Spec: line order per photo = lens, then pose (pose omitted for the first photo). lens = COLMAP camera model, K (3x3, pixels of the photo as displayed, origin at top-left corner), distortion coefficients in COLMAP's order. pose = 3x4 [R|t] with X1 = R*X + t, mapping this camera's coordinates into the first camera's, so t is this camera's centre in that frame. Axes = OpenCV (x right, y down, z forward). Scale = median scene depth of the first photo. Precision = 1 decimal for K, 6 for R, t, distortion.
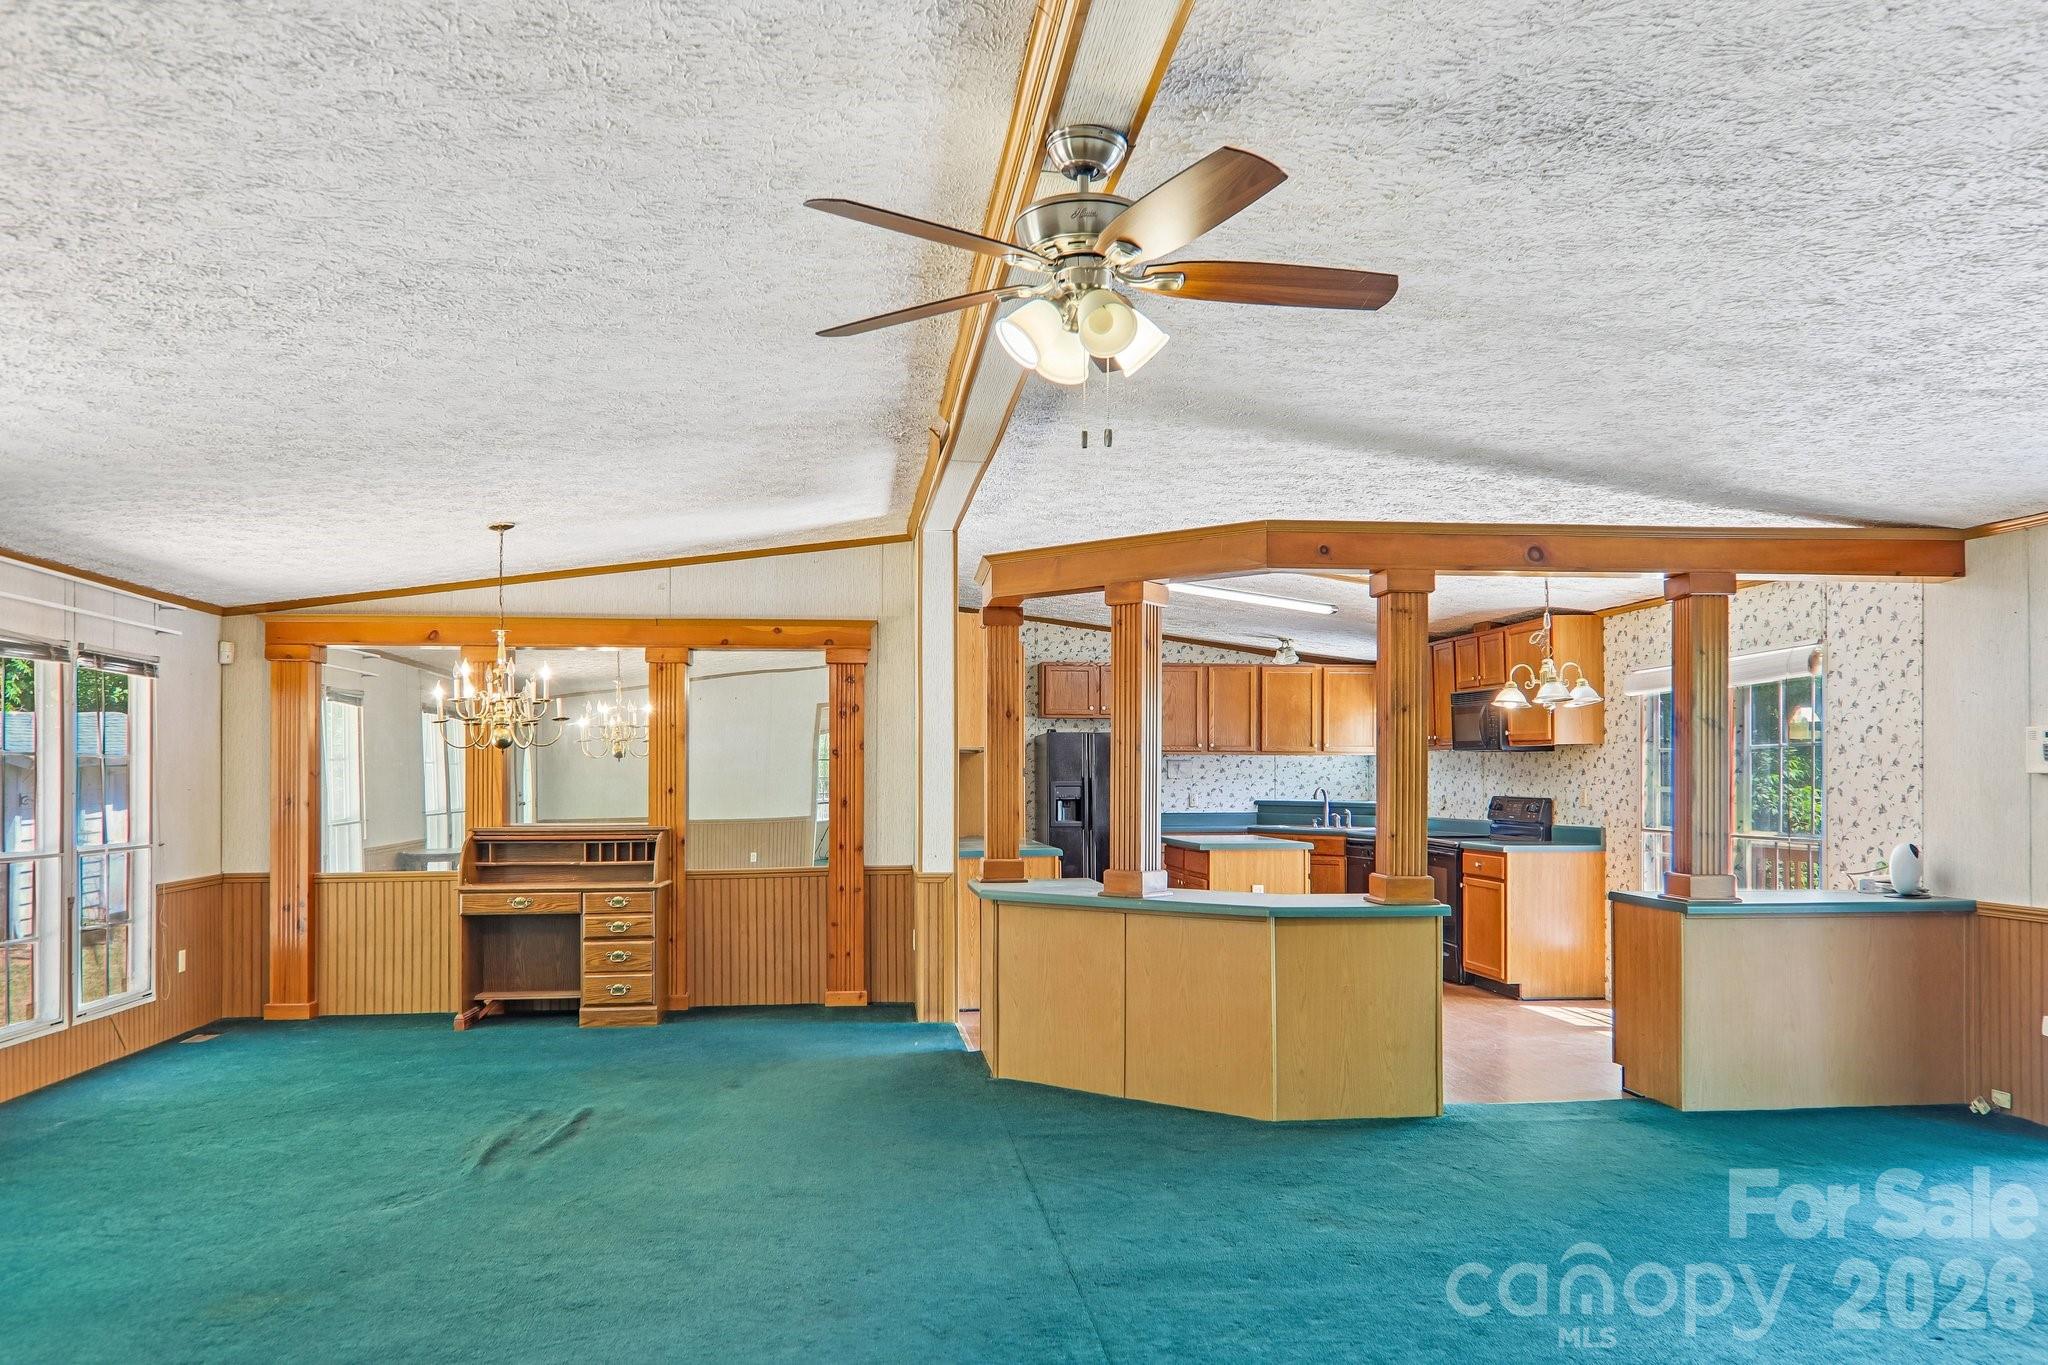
lens RADIAL K [[1459.3, 0, 1033.9], [0, 1459.3, 761.9], [0, 0, 1]] dist [0.004816, -0.000064]
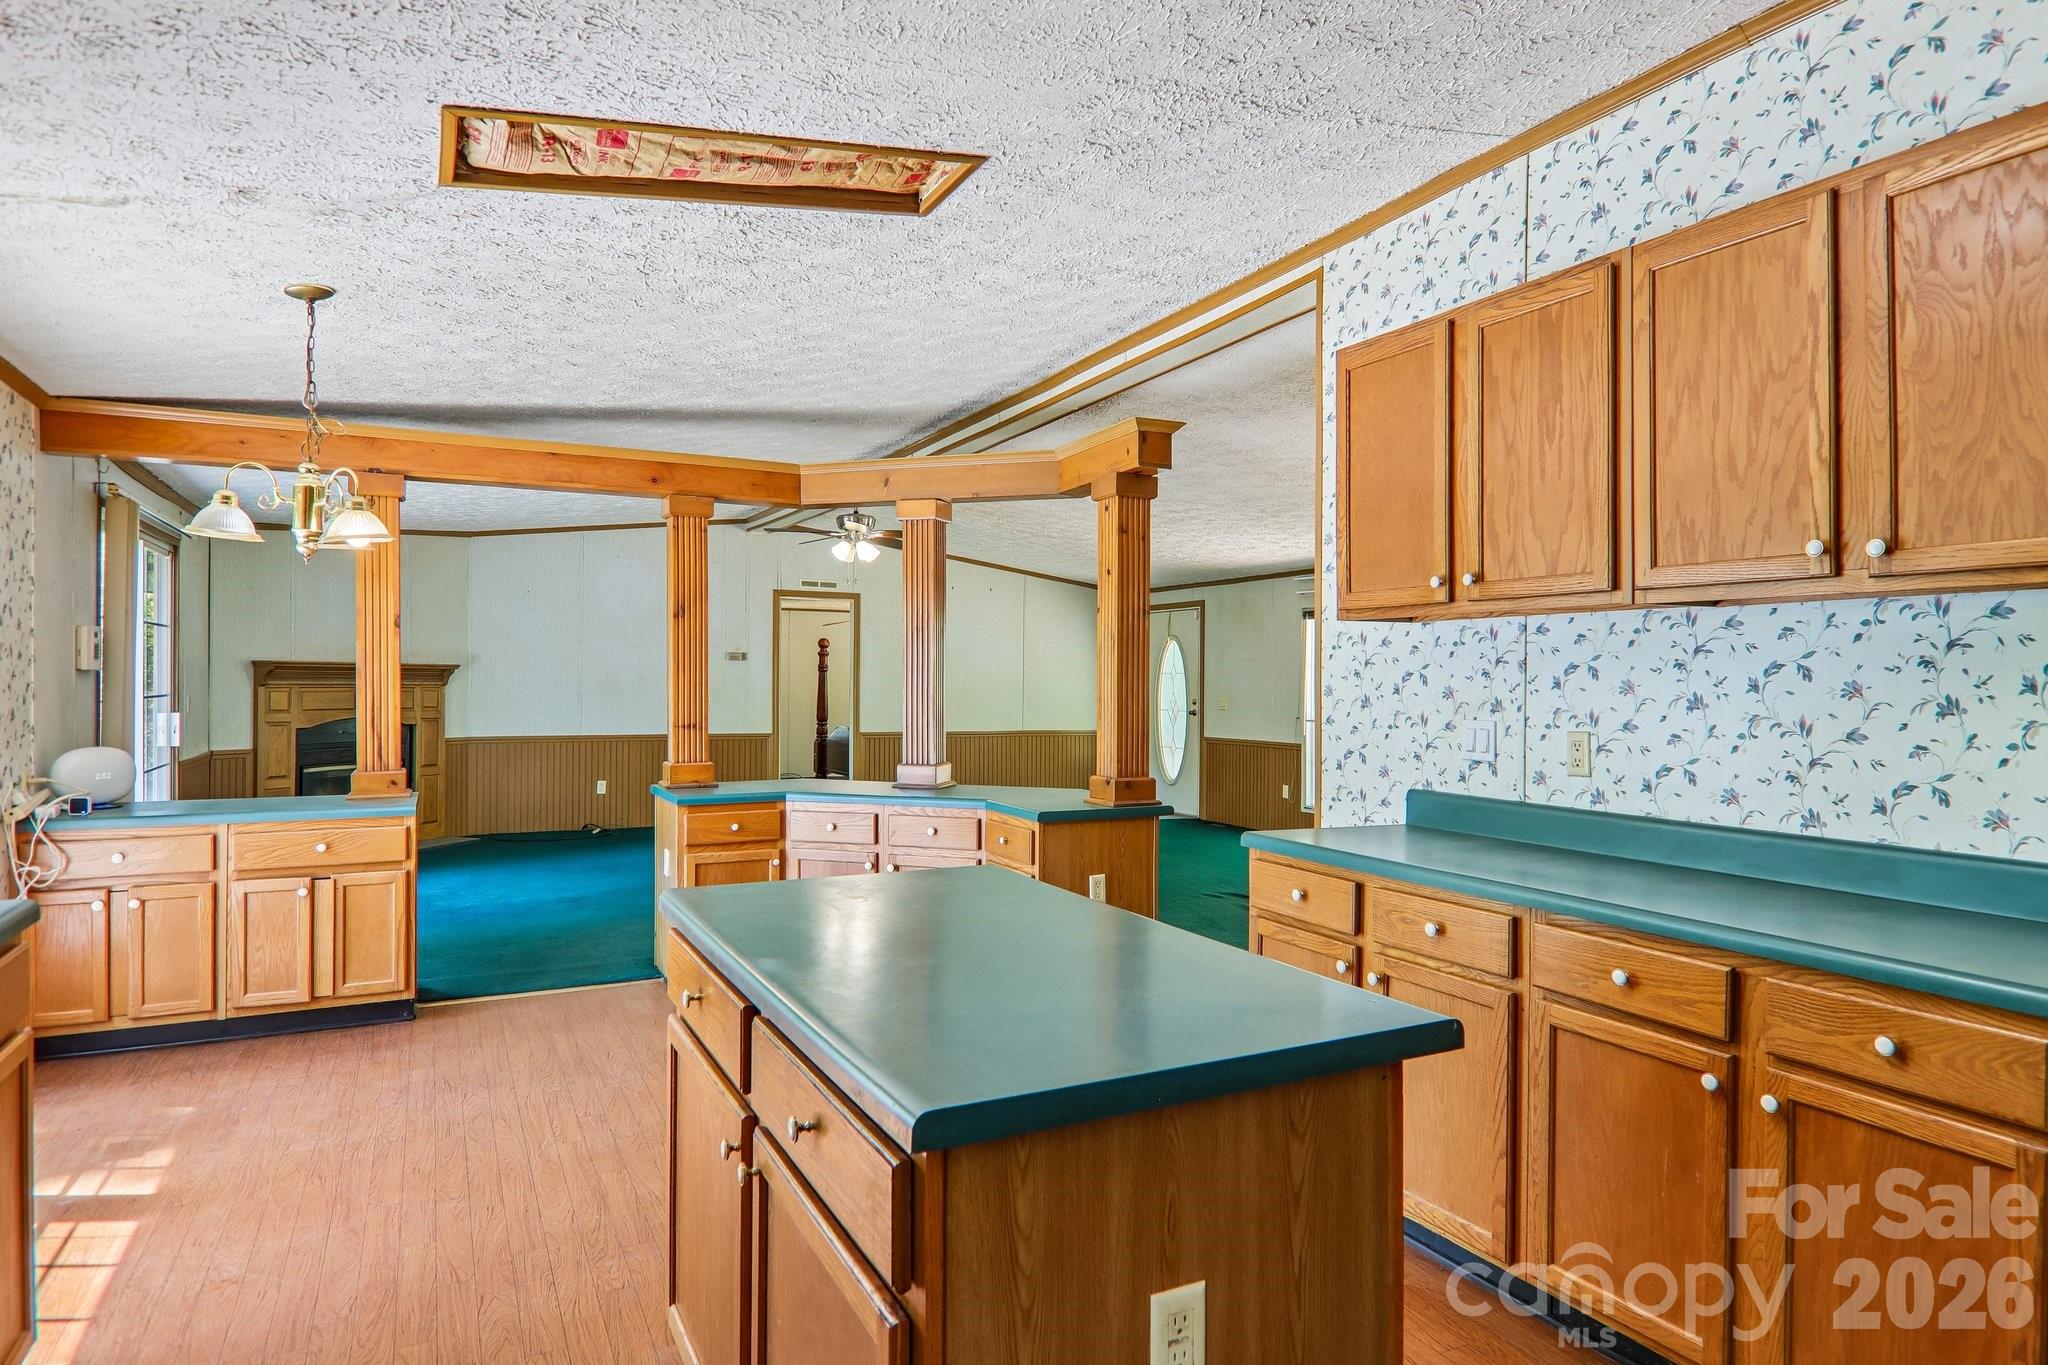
lens RADIAL K [[1168.6, 0, 1020.8], [0, 1168.6, 745.4], [0, 0, 1]] dist [0.006440, -0.016636]
pose [[-0.940992, 0.012493, -0.338199, 0.219420], [-0.003357, 0.998925, 0.046241, 0.013784], [0.338413, 0.044647, -0.939938, 1.344486]]
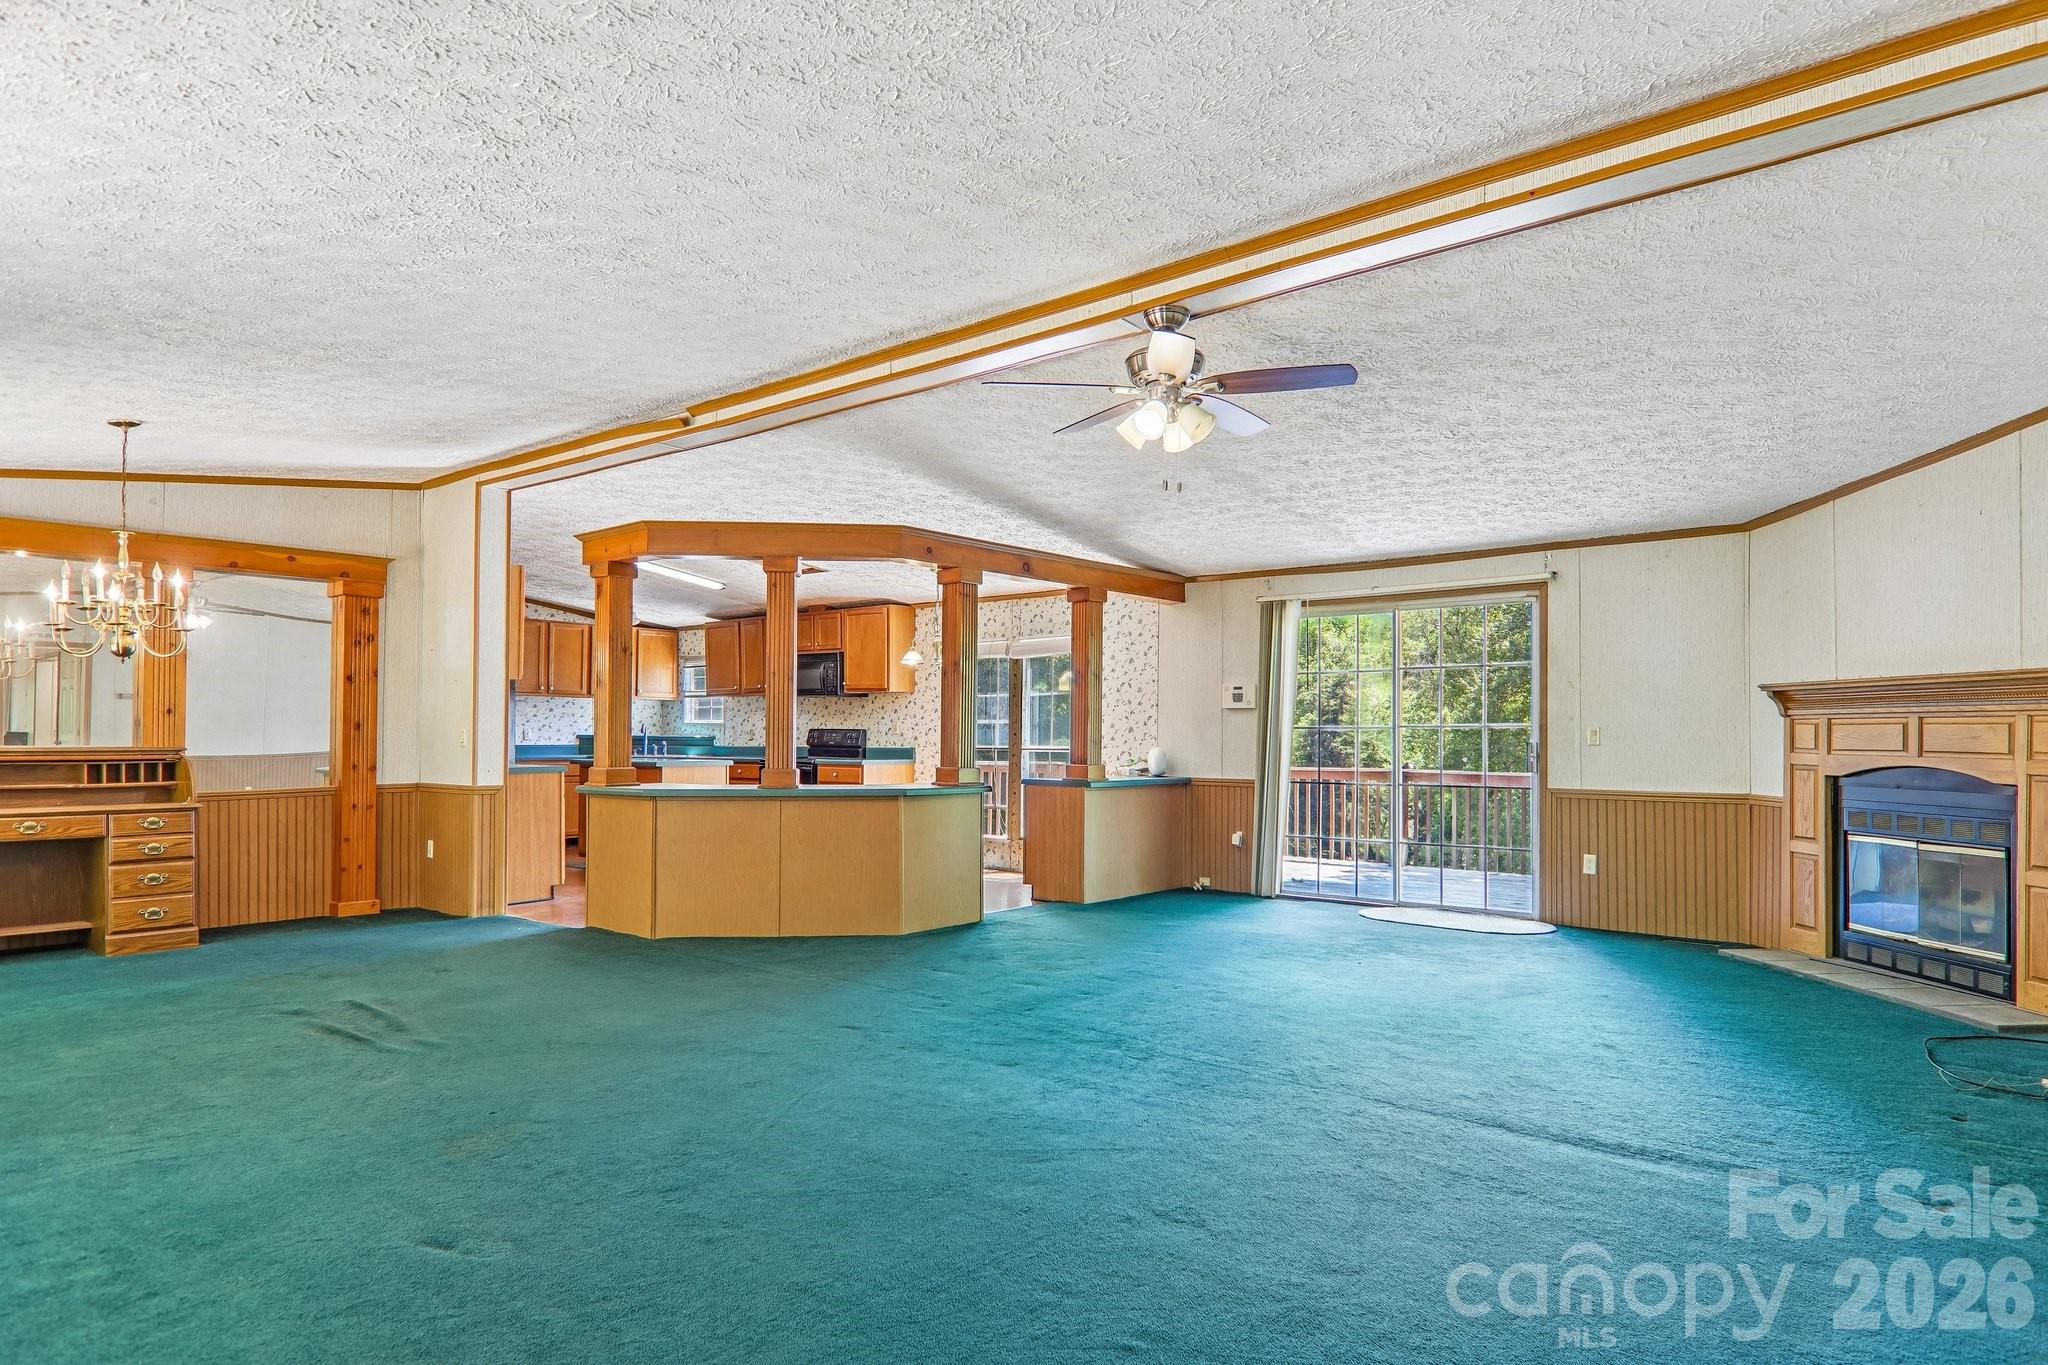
lens RADIAL K [[1172.3, 0, 1033.3], [0, 1172.3, 723.5], [0, 0, 1]] dist [0.006468, -0.023599]
pose [[0.730444, 0.011385, 0.682878, -0.362927], [-0.012124, 0.999920, -0.003703, 0.023988], [-0.682865, -0.005575, 0.730523, 0.033265]]
